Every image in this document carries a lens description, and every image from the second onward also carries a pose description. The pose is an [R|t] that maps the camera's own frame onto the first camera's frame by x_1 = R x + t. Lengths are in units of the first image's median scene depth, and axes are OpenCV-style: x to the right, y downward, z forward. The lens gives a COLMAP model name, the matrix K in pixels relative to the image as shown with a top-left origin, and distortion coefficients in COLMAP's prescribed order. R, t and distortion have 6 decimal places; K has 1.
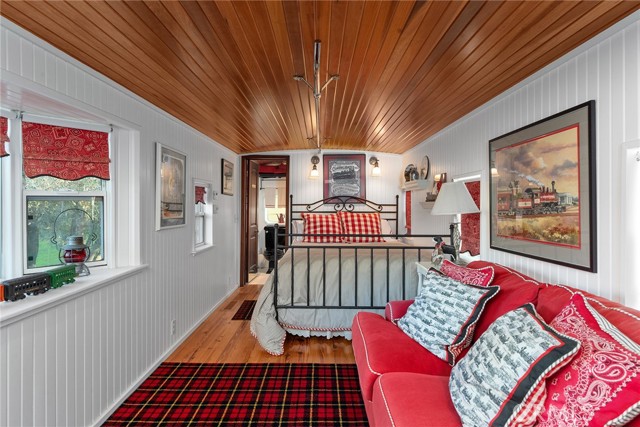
lens RADIAL K [[371.7, 0, 321.1], [0, 371.7, 208.0], [0, 0, 1]] dist [-0.002839, -0.000345]
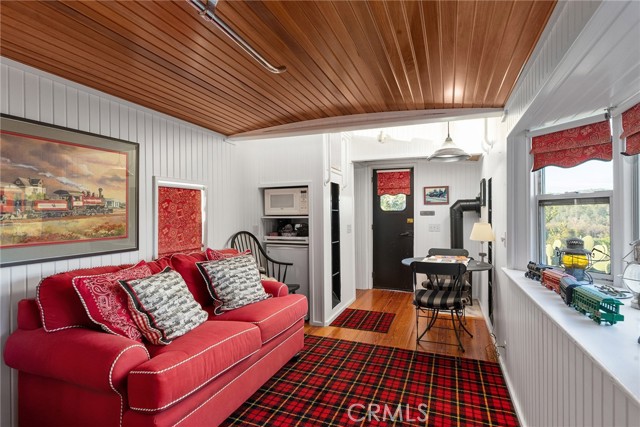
lens RADIAL K [[332.0, 0, 320.6], [0, 332.0, 215.0], [0, 0, 1]] dist [0.000977, 0.000067]
pose [[-0.929248, 0.000944, 0.369455, -0.453819], [0.004937, 0.999939, 0.009861, 0.009083], [-0.369423, 0.010988, -0.929196, 1.736197]]
